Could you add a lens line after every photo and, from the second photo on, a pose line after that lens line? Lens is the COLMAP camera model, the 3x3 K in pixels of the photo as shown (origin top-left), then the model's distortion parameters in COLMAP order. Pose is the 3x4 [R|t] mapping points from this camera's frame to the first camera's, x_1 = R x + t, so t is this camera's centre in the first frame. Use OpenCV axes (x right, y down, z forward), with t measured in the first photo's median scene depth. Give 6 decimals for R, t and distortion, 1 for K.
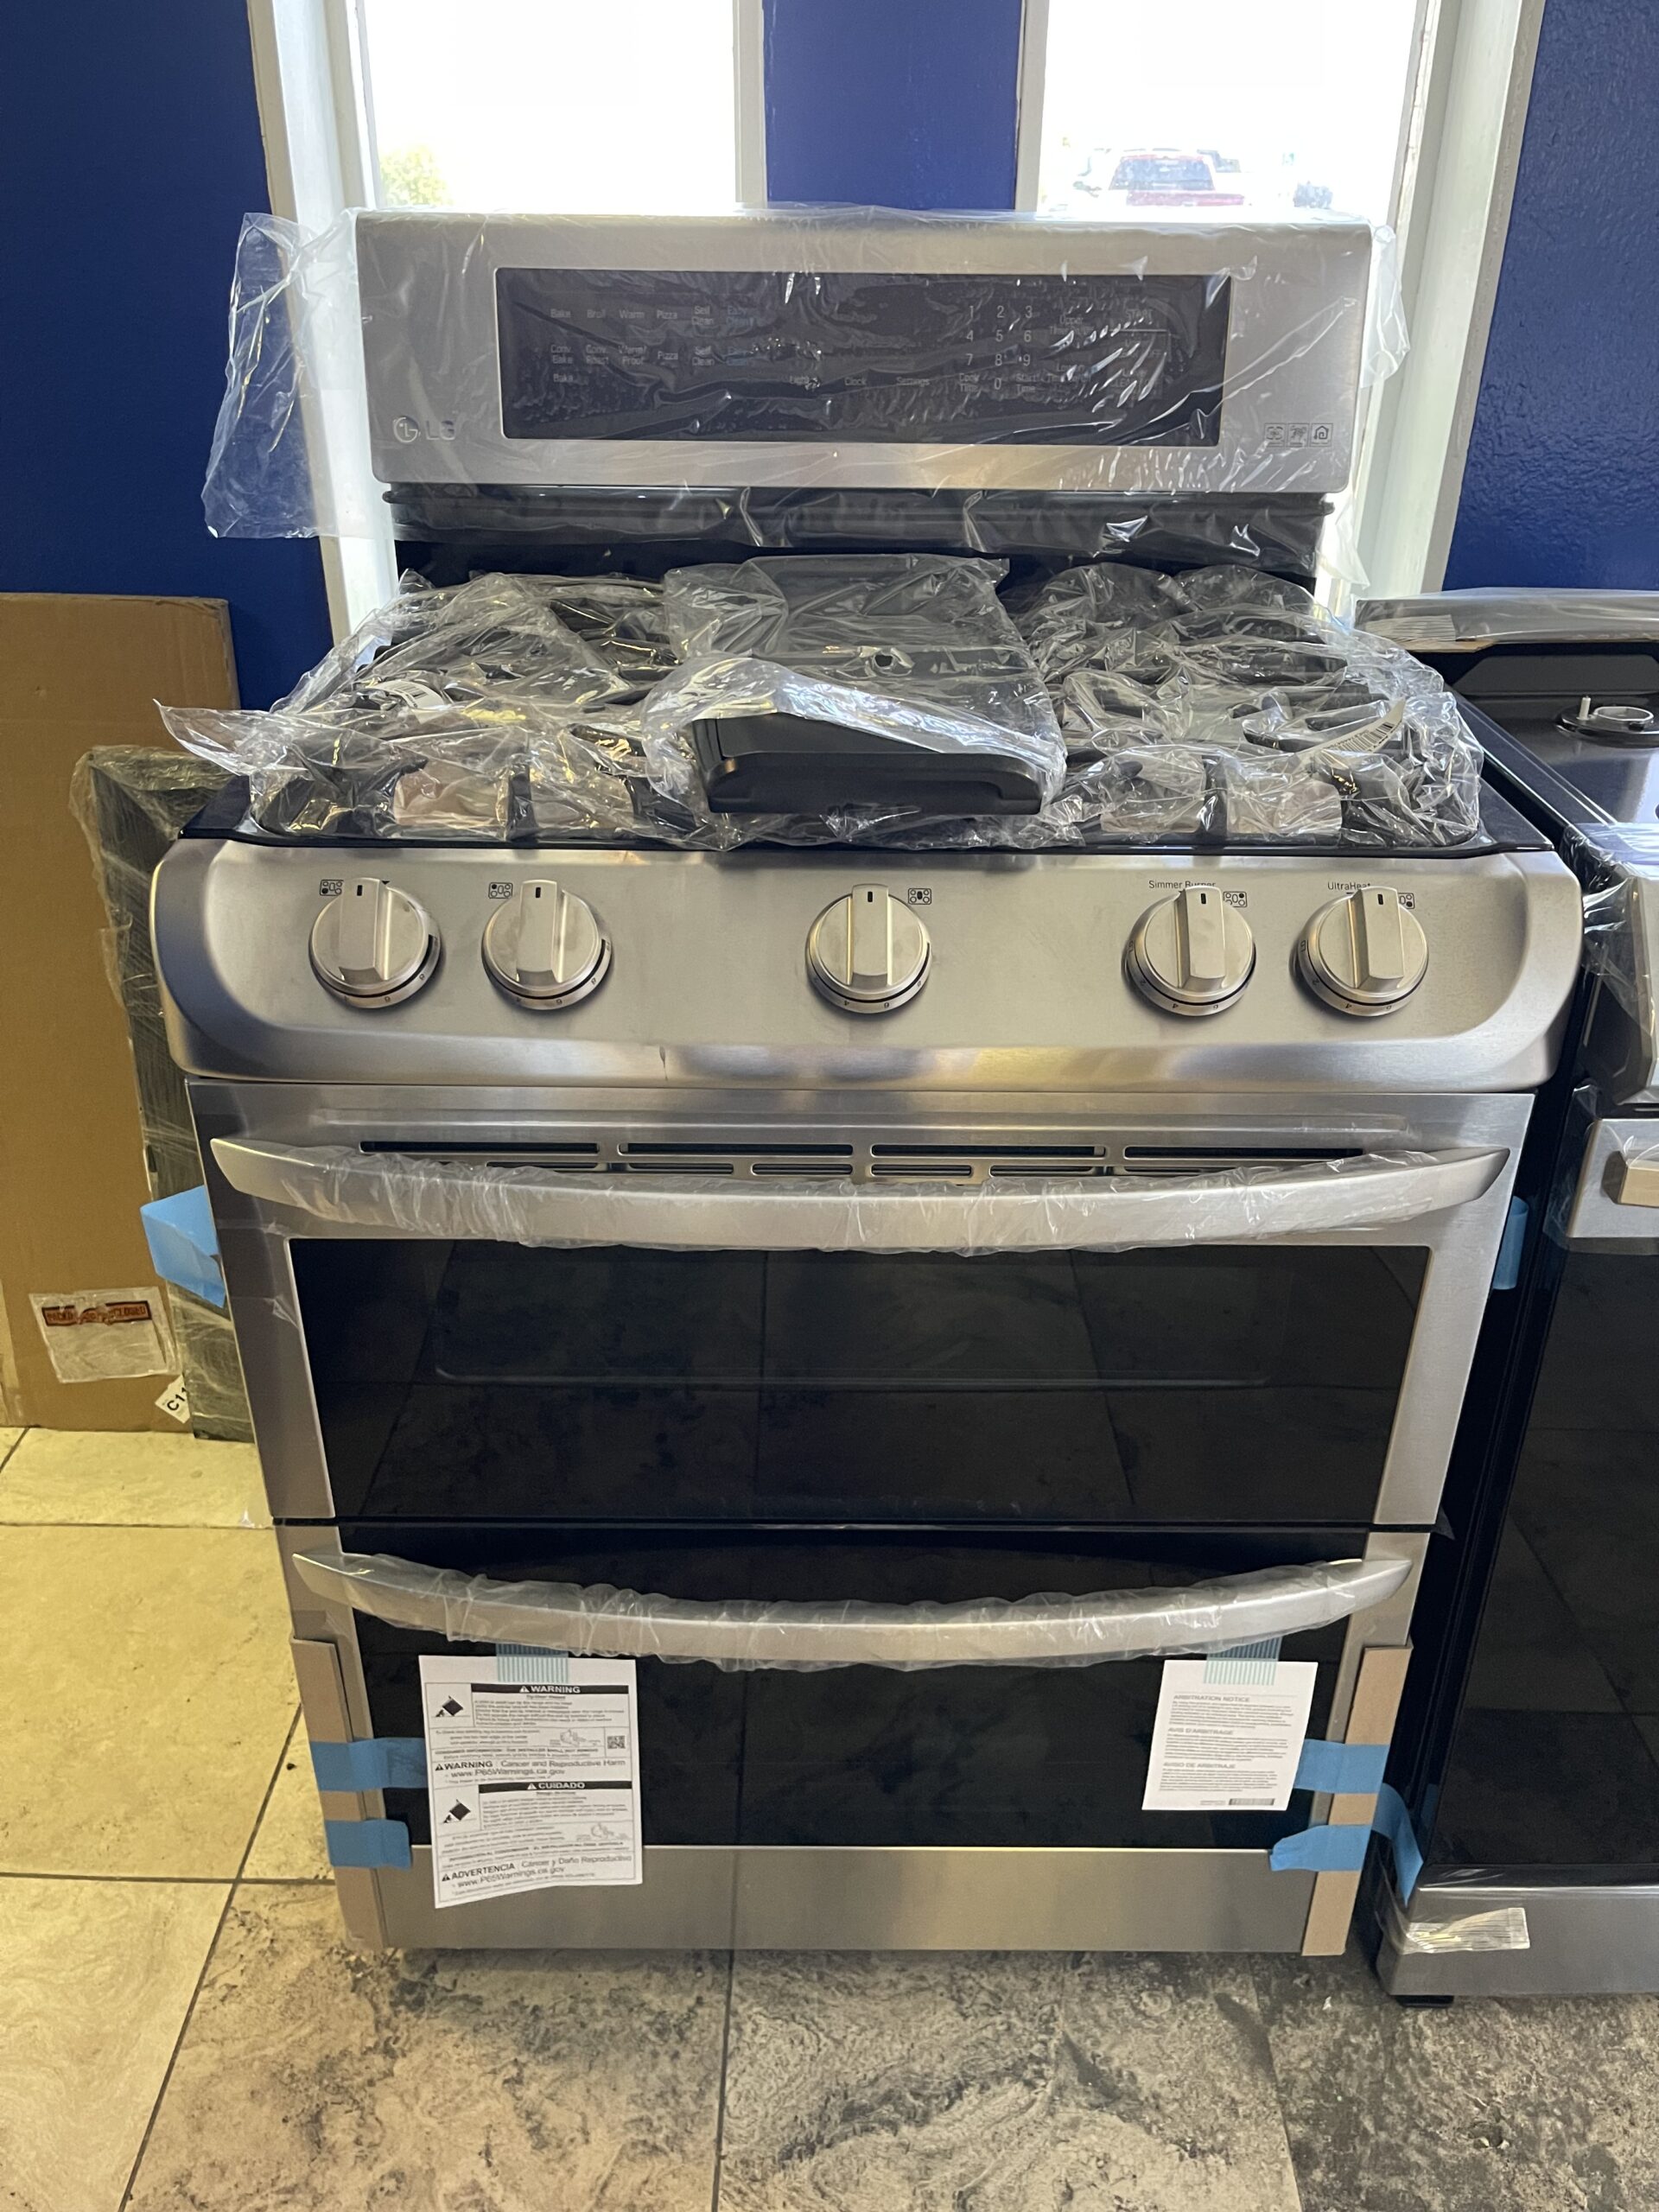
lens RADIAL K [[1719.7, 0, 755.0], [0, 1719.7, 1074.4], [0, 0, 1]] dist [0.018039, -0.078546]
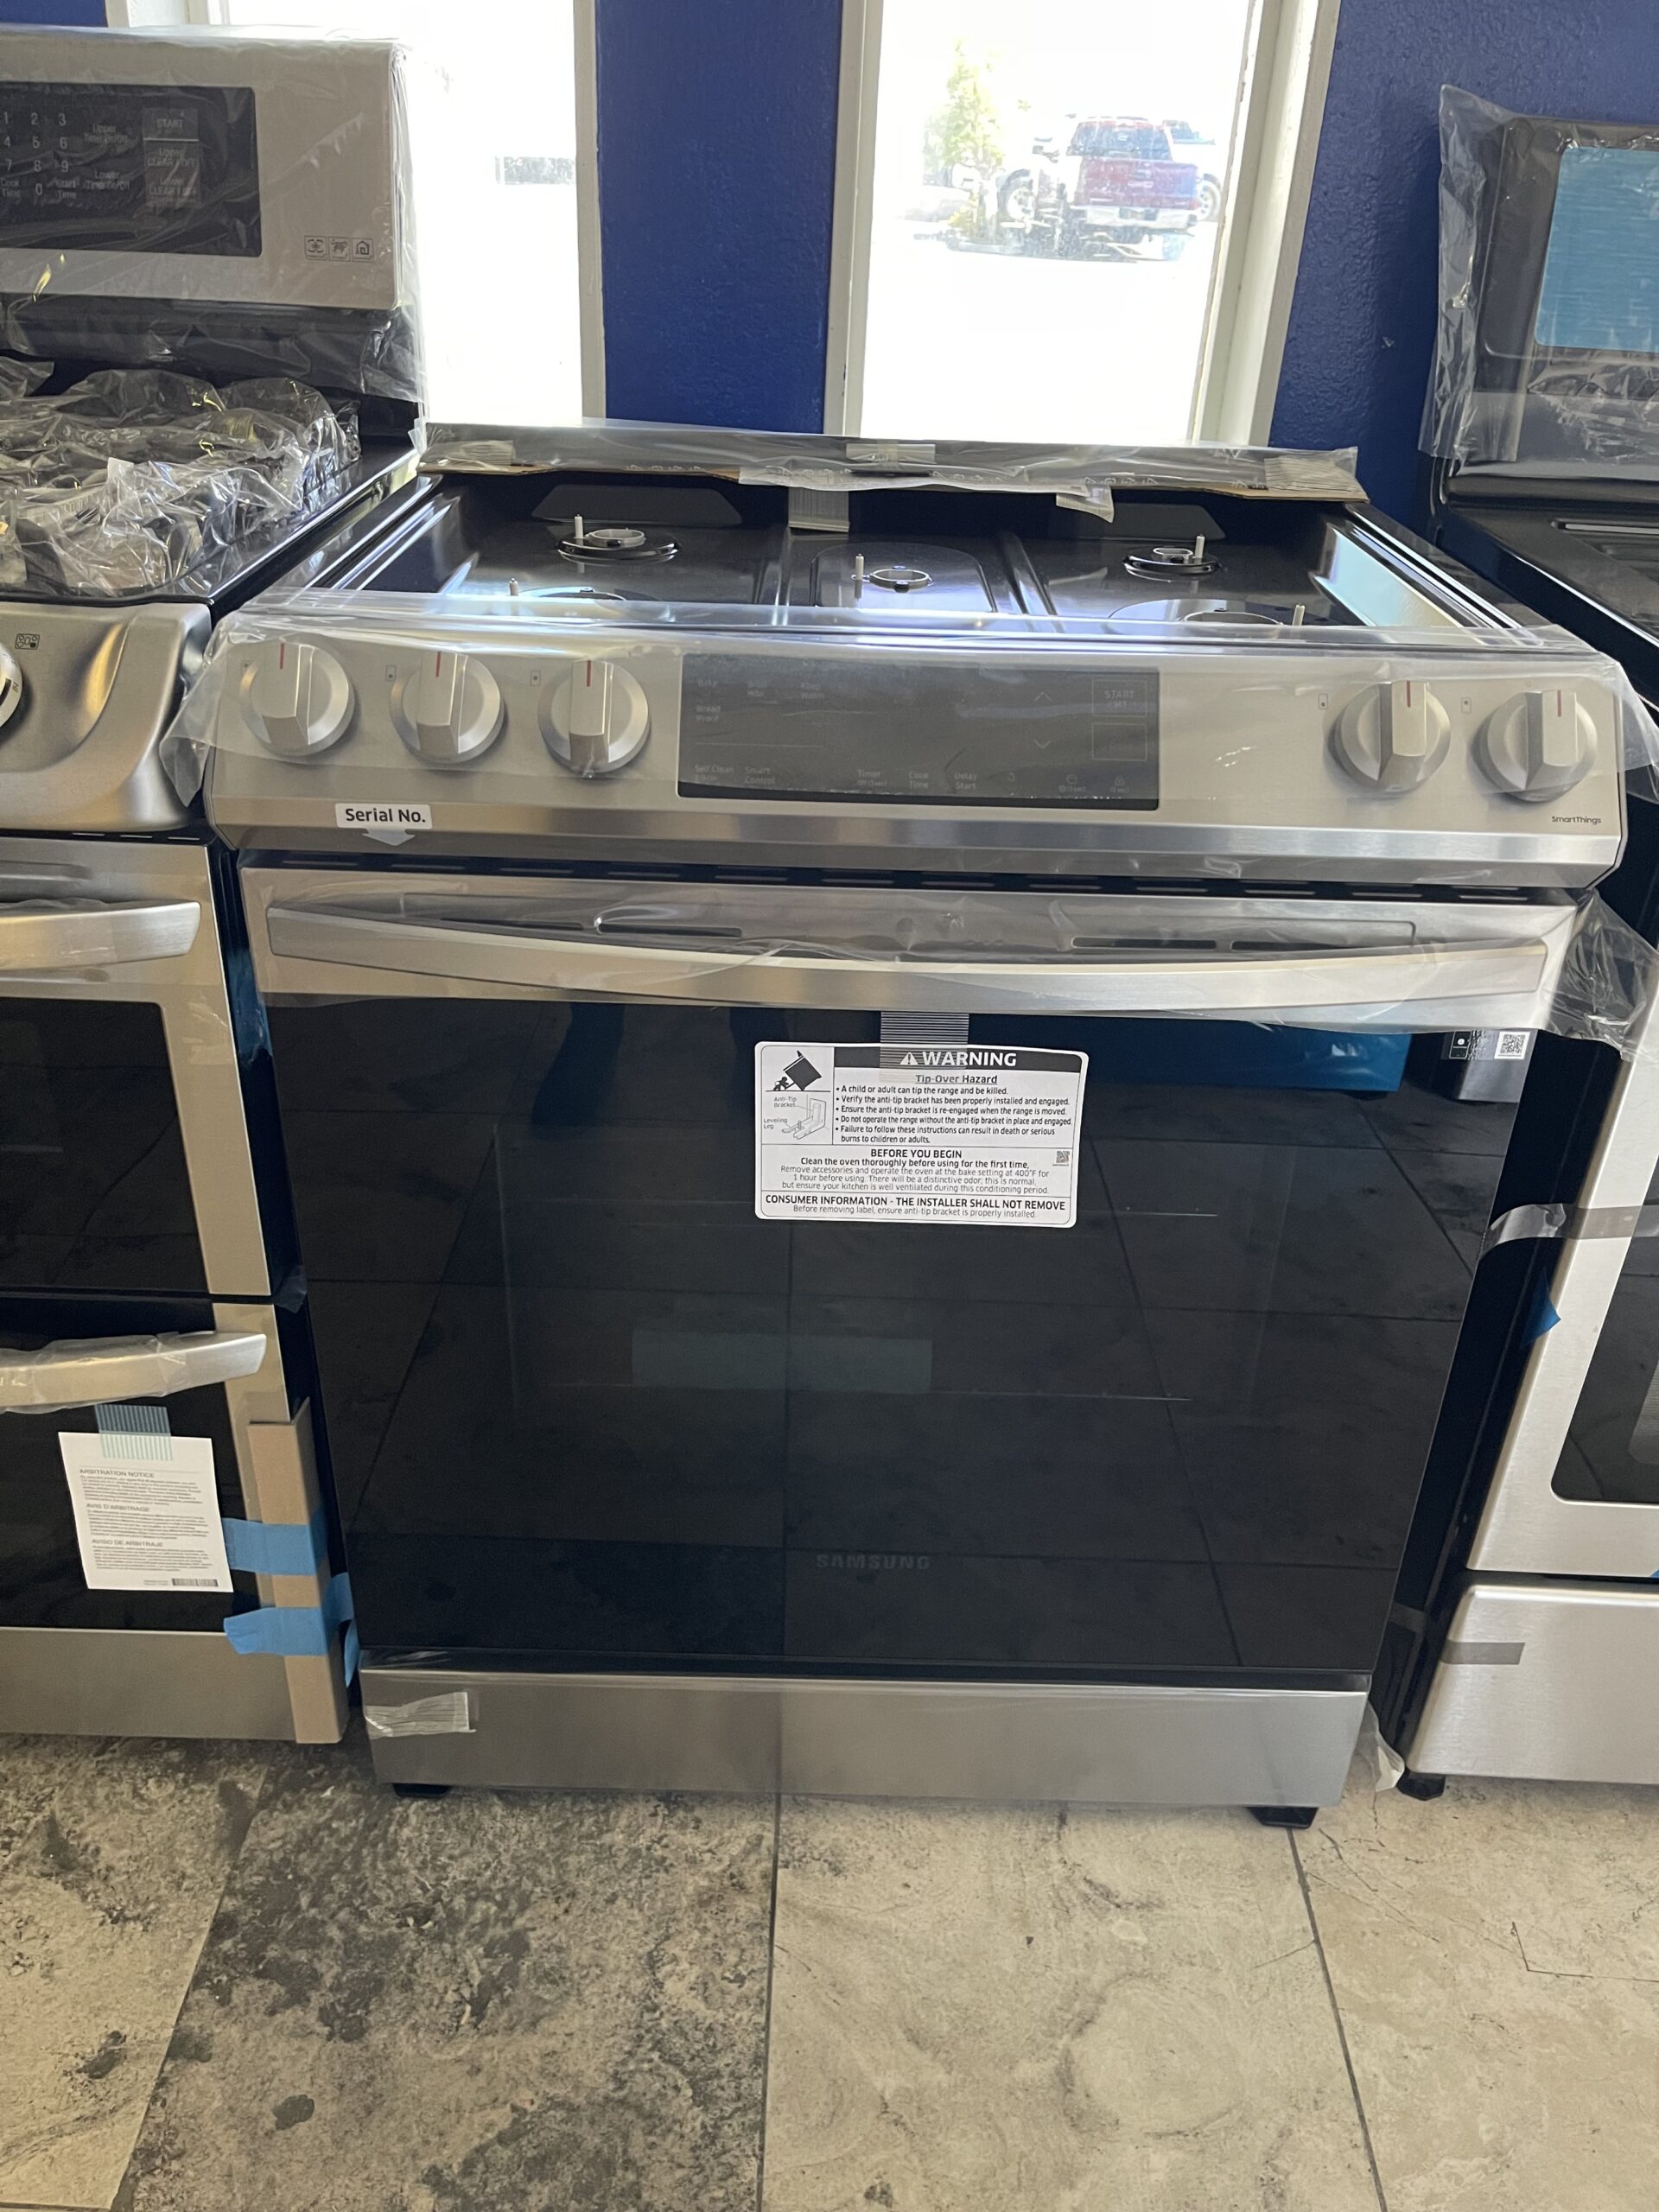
lens RADIAL K [[1719.7, 0, 841.4], [0, 1719.7, 1095.4], [0, 0, 1]] dist [0.018039, -0.078546]
pose [[0.998431, 0.024557, 0.050330, 0.604008], [-0.025922, 0.999308, 0.026661, 0.094480], [-0.049641, -0.027924, 0.998377, -0.033383]]
